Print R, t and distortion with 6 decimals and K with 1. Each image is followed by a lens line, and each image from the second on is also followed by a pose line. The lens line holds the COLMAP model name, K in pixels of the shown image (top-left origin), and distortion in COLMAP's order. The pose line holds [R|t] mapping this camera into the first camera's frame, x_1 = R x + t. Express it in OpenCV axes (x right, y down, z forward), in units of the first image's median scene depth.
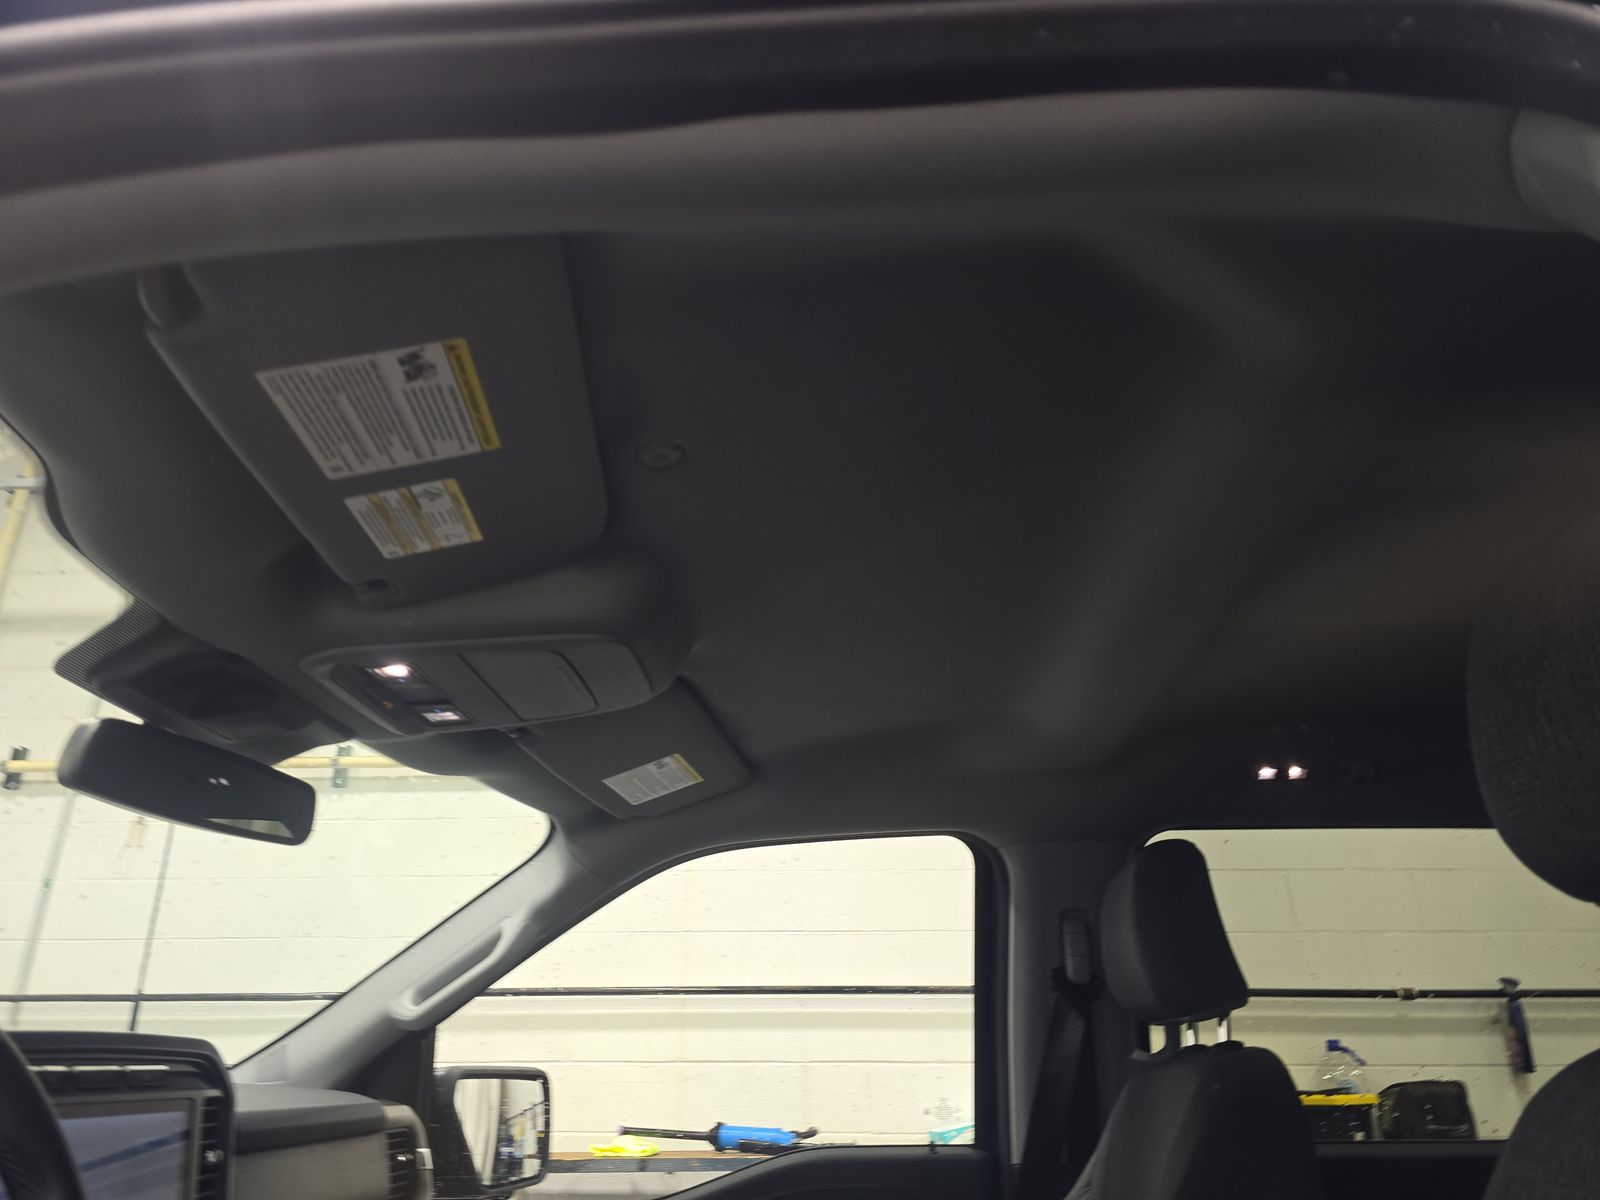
lens RADIAL K [[1080.6, 0, 794.7], [0, 1080.6, 600.3], [0, 0, 1]] dist [0.066628, -0.066969]
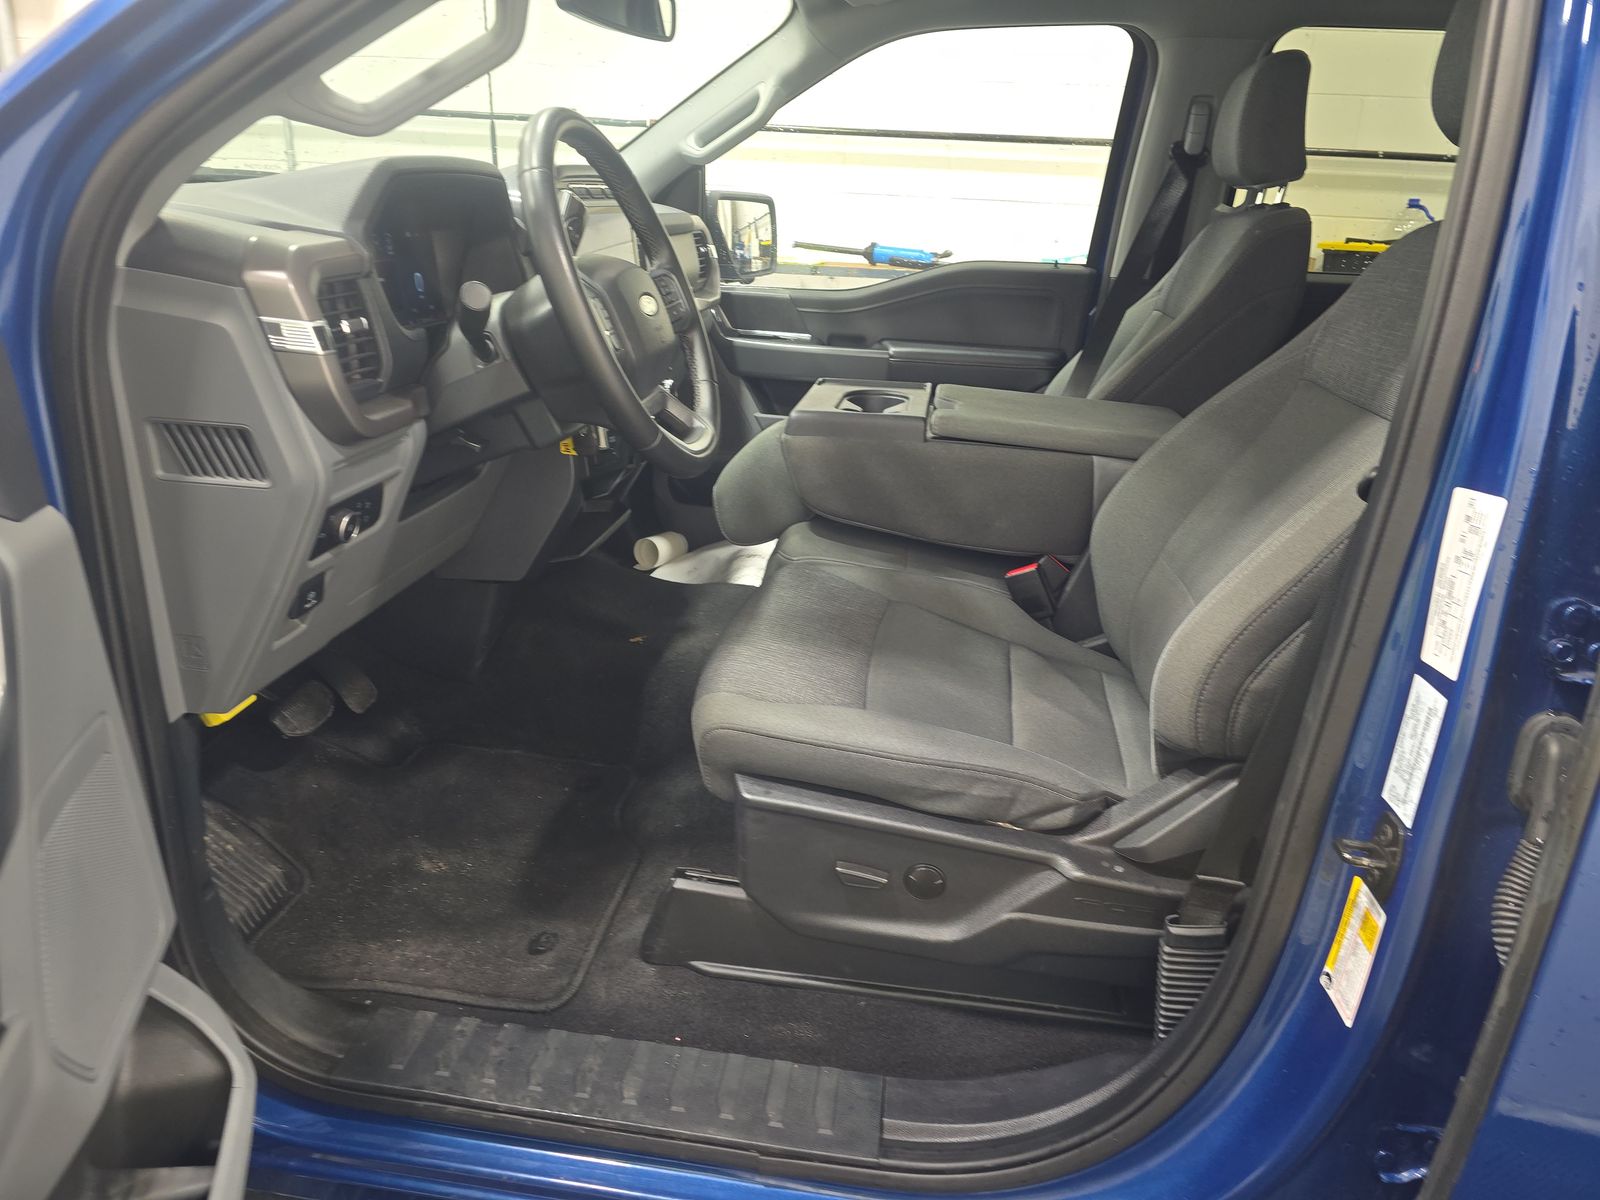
lens RADIAL K [[1080.6, 0, 794.7], [0, 1080.6, 600.3], [0, 0, 1]] dist [0.066628, -0.066969]
pose [[0.994588, 0.078778, -0.067736, -0.083918], [-0.010434, 0.724408, 0.689292, -0.163482], [0.103370, -0.684855, 0.721310, -0.369475]]
